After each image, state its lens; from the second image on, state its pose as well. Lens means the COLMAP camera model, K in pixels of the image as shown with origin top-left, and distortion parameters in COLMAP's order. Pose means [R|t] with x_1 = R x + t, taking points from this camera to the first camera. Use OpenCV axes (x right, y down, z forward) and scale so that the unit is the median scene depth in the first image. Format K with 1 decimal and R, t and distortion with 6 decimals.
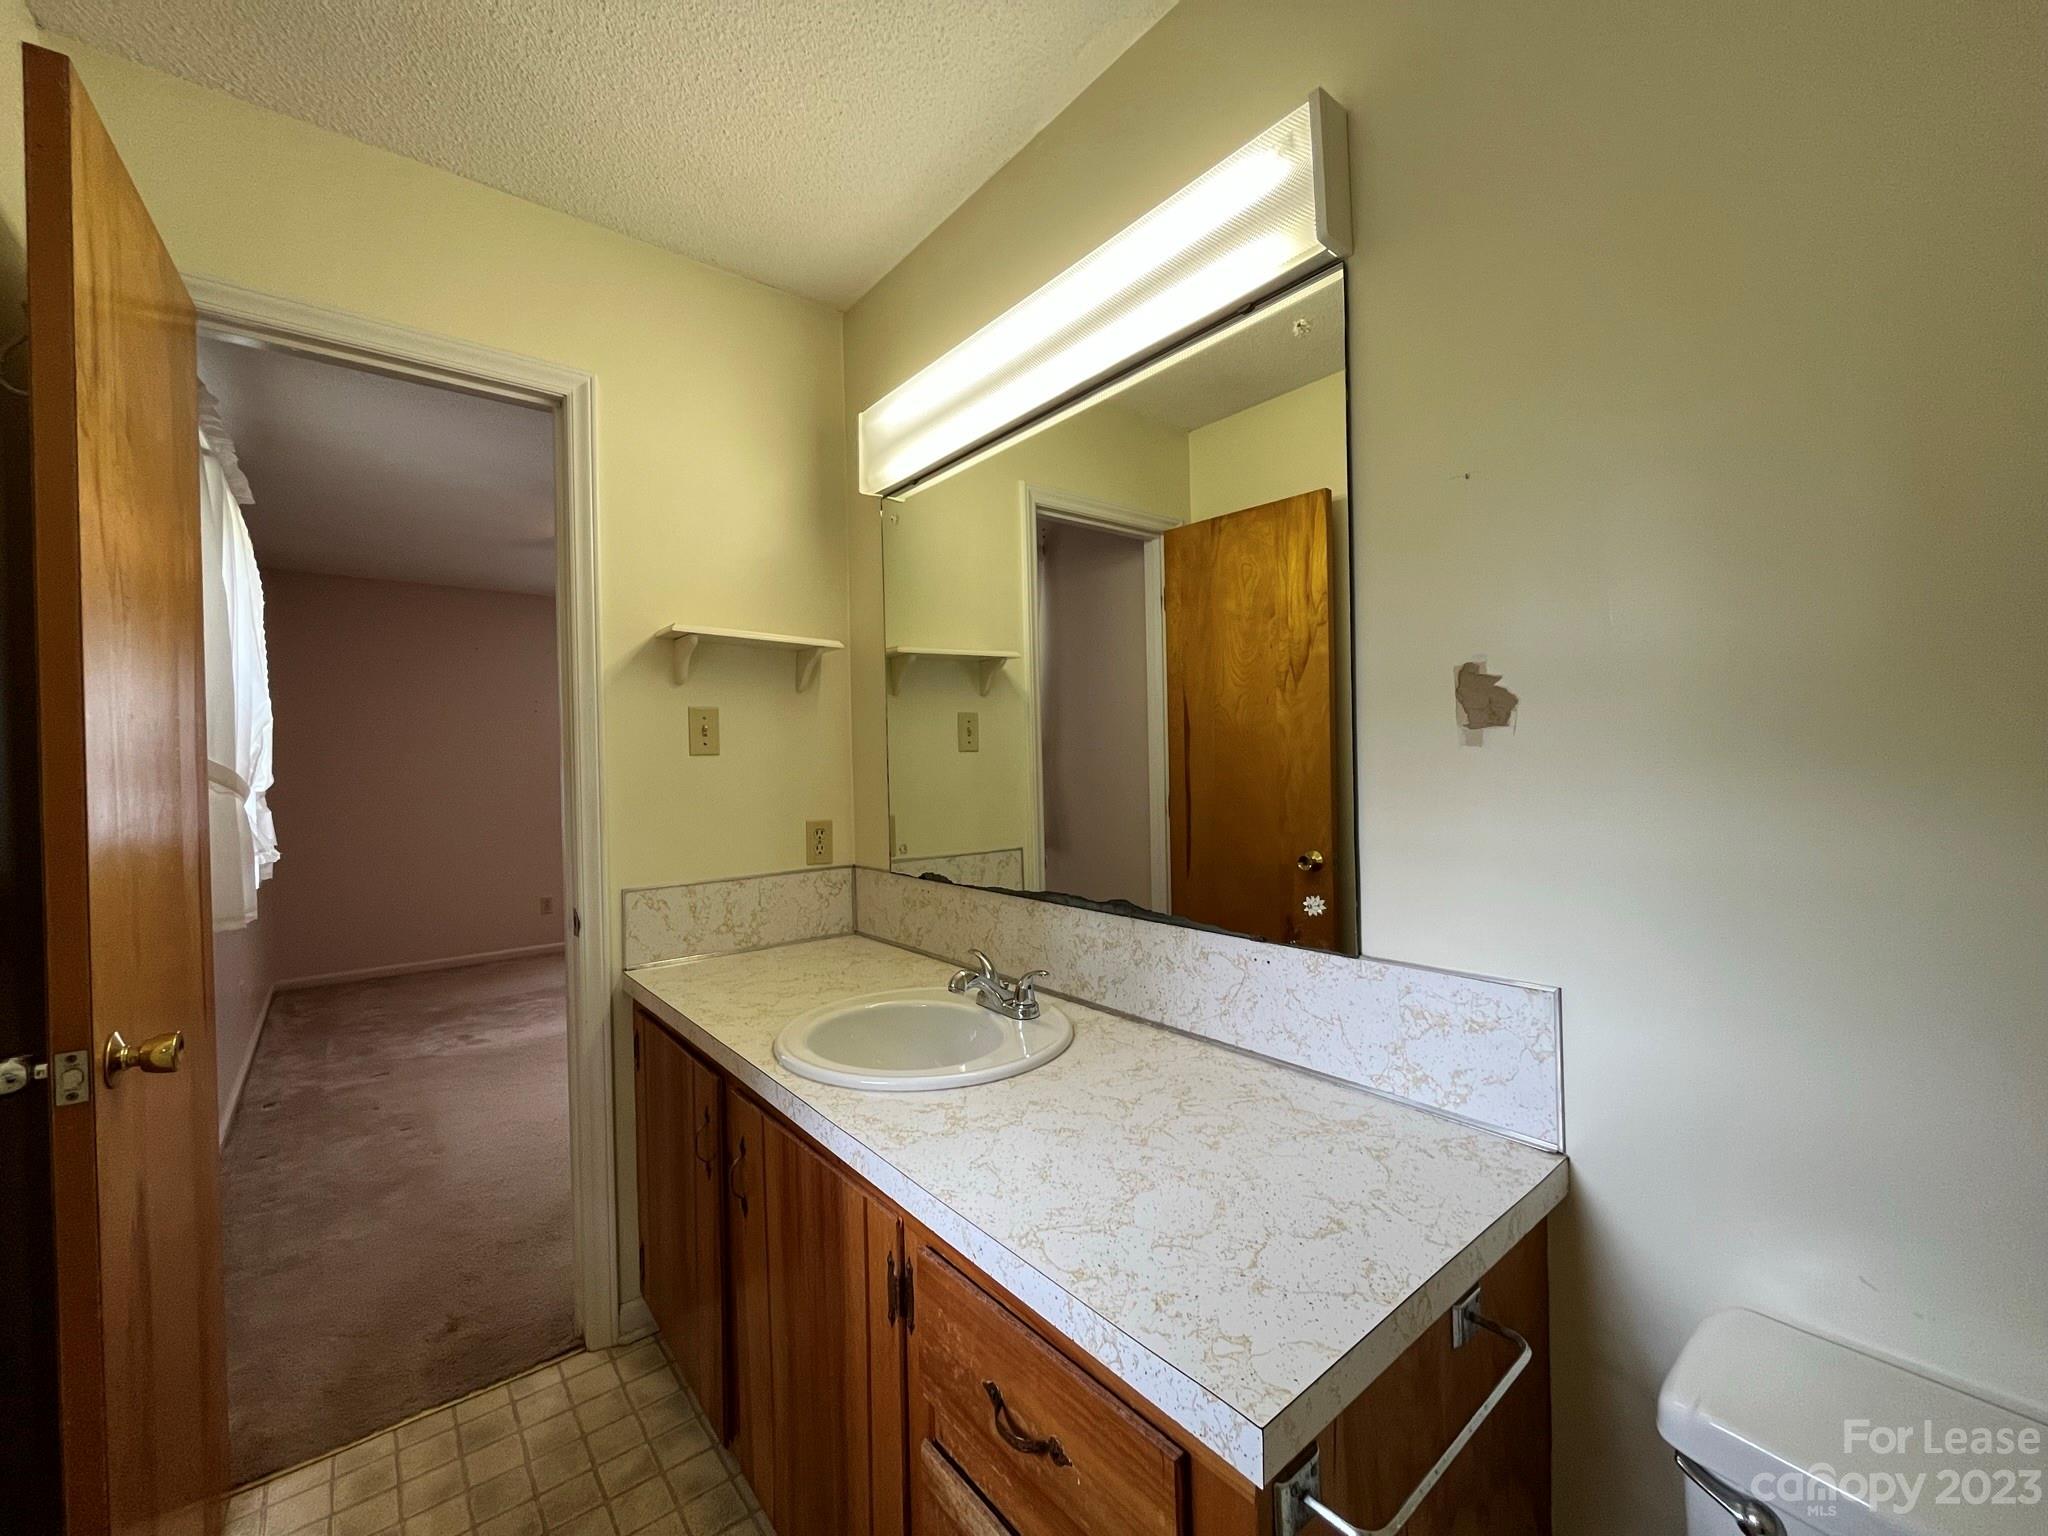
lens RADIAL K [[831.9, 0, 1022.0], [0, 831.9, 768.6], [0, 0, 1]] dist [-0.003223, -0.000261]
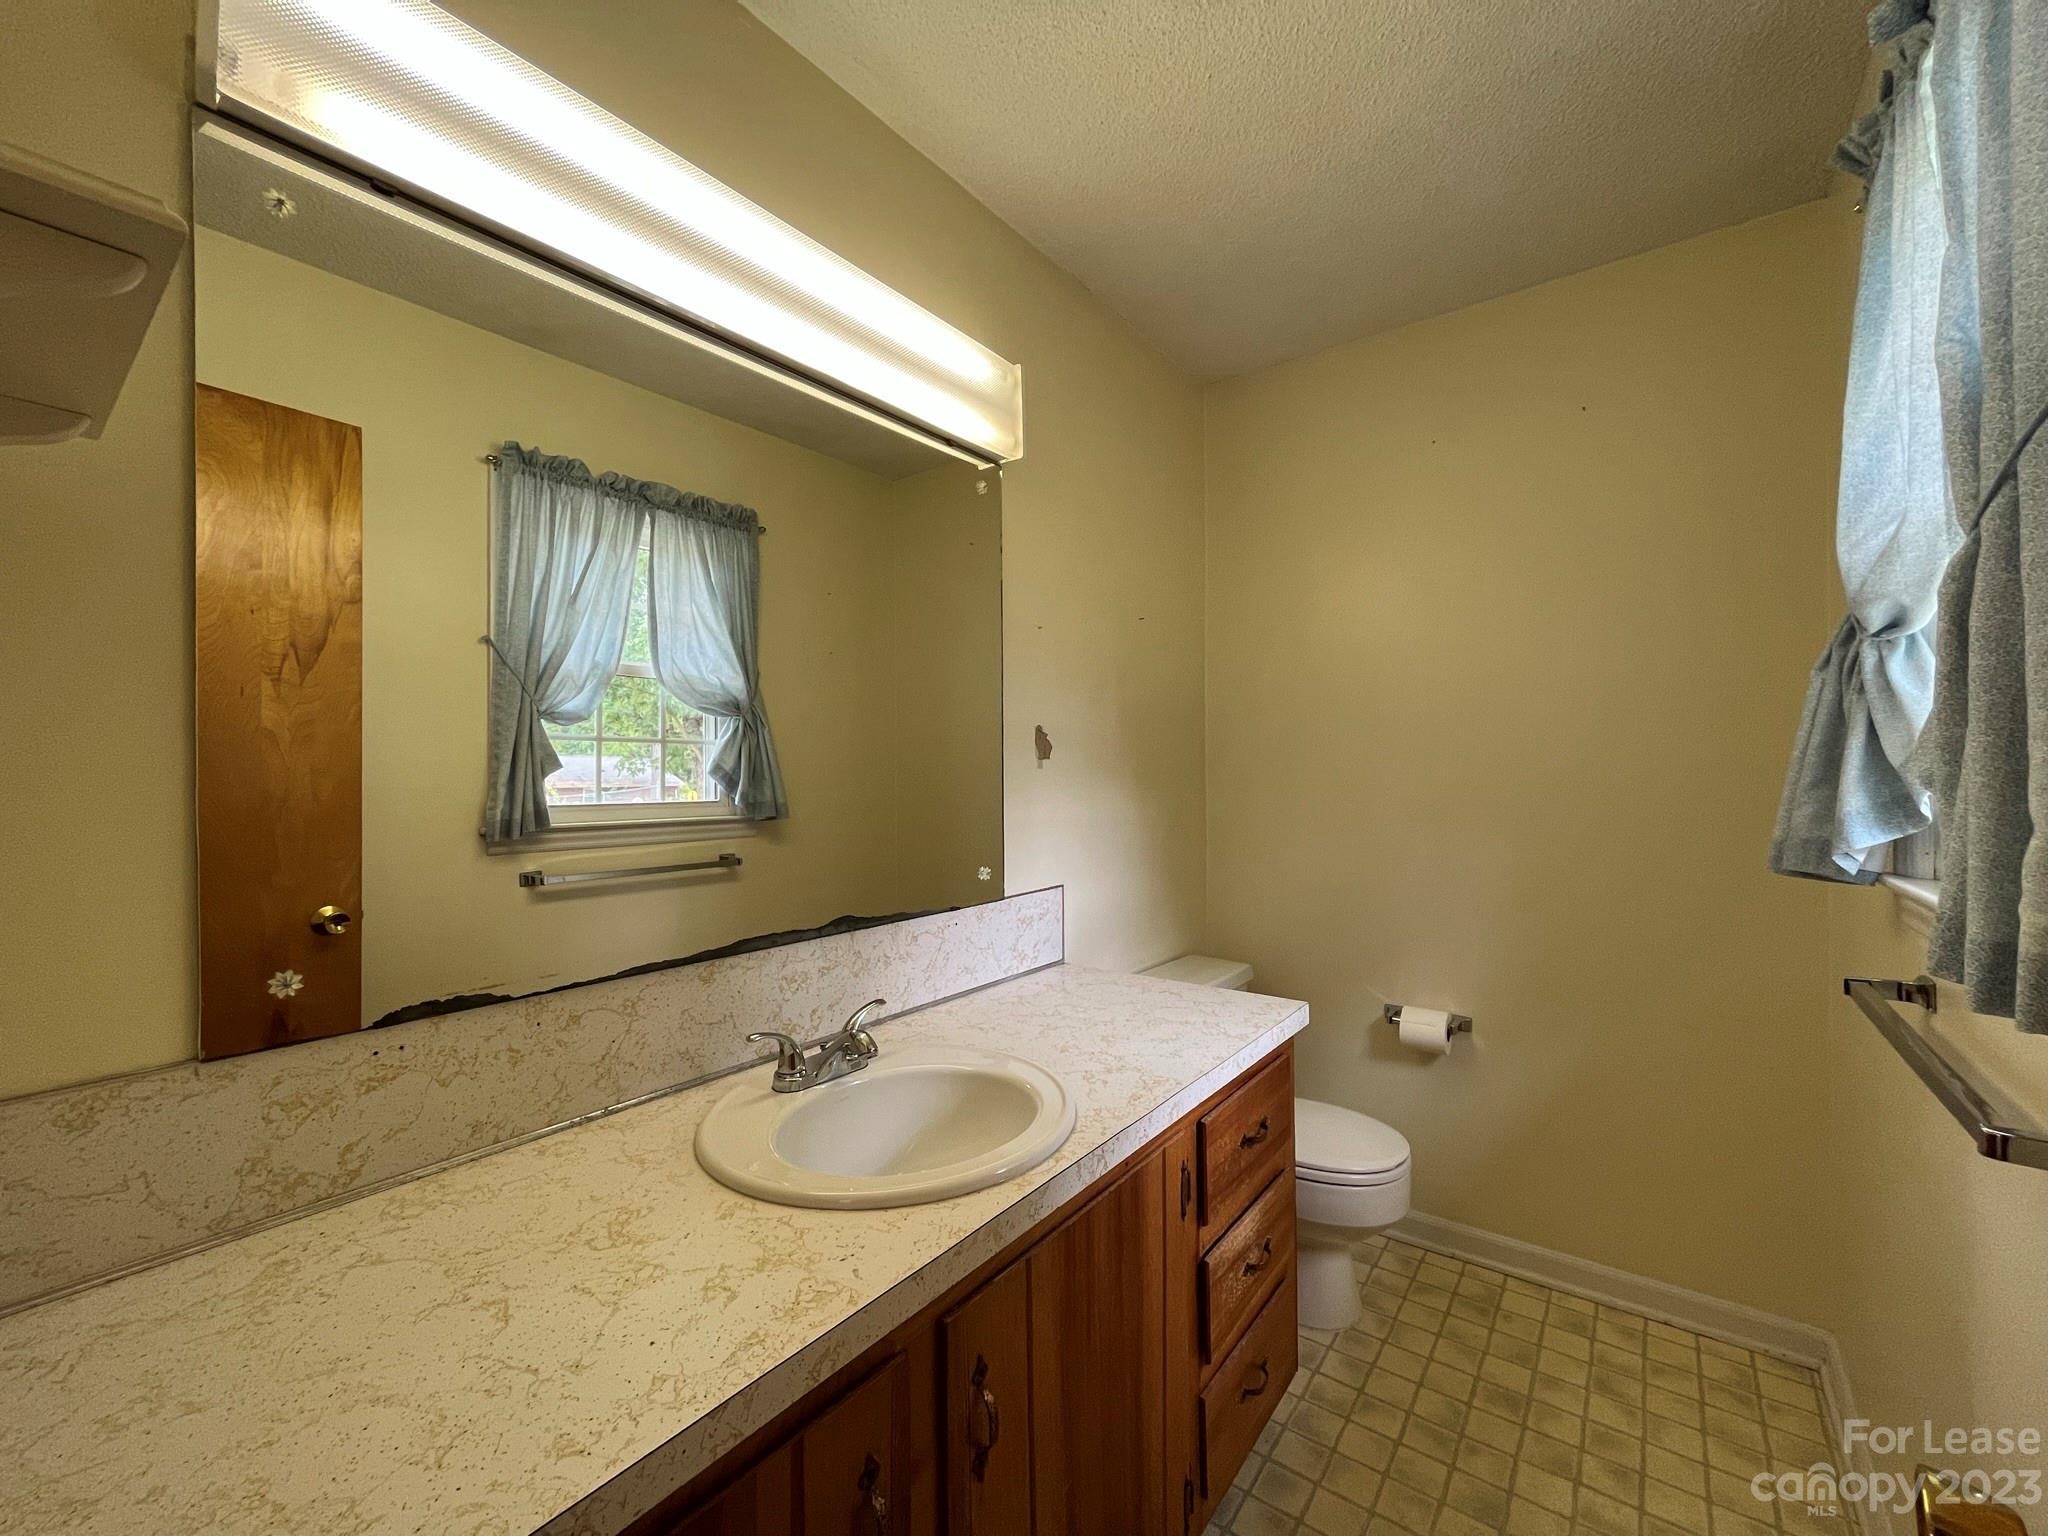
lens RADIAL K [[831.9, 0, 1018.8], [0, 831.9, 765.4], [0, 0, 1]] dist [-0.003223, -0.000261]
pose [[-0.225418, 0.017766, 0.974100, -0.976986], [0.017336, 0.999749, -0.014222, -0.006749], [-0.974108, 0.013681, -0.225669, 1.102646]]
